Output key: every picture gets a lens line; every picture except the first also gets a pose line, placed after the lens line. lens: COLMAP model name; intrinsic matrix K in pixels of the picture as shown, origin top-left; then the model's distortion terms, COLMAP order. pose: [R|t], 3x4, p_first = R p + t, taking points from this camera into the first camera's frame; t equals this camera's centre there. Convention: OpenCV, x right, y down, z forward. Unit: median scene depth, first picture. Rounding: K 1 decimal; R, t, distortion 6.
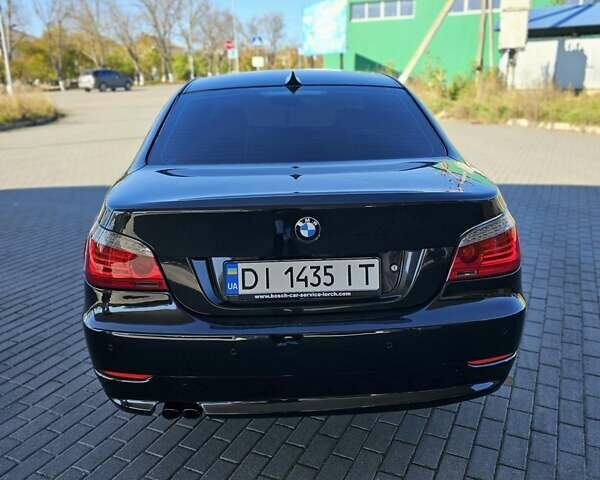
lens RADIAL K [[556.8, 0, 304.9], [0, 556.8, 243.2], [0, 0, 1]] dist [0.054316, 0.000000]
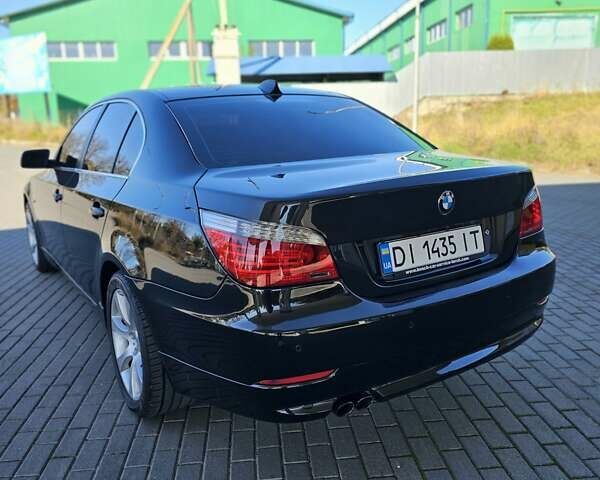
lens RADIAL K [[556.8, 0, 297.2], [0, 556.8, 235.2], [0, 0, 1]] dist [0.054316, 0.000000]
pose [[0.862916, -0.113354, 0.492471, -0.775413], [0.156257, 0.986612, -0.046704, 0.043459], [-0.480583, 0.117254, 0.869075, 0.172009]]
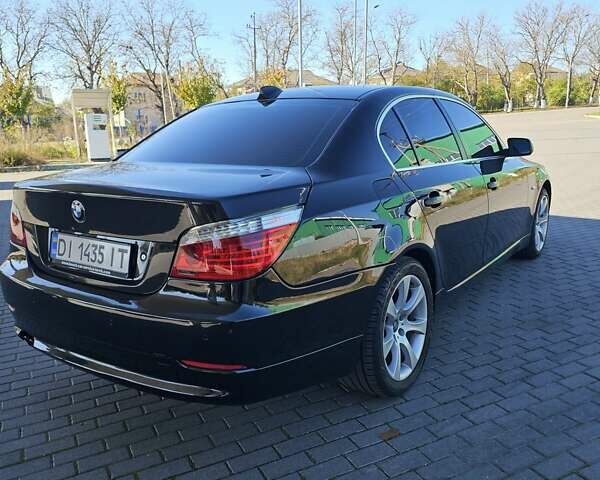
lens RADIAL K [[556.8, 0, 318.0], [0, 556.8, 243.4], [0, 0, 1]] dist [0.054316, 0.000000]
pose [[0.799153, 0.135937, -0.585556, 1.084328], [-0.162806, 0.986634, 0.006854, -0.046527], [0.578662, 0.089855, 0.810603, 0.311374]]
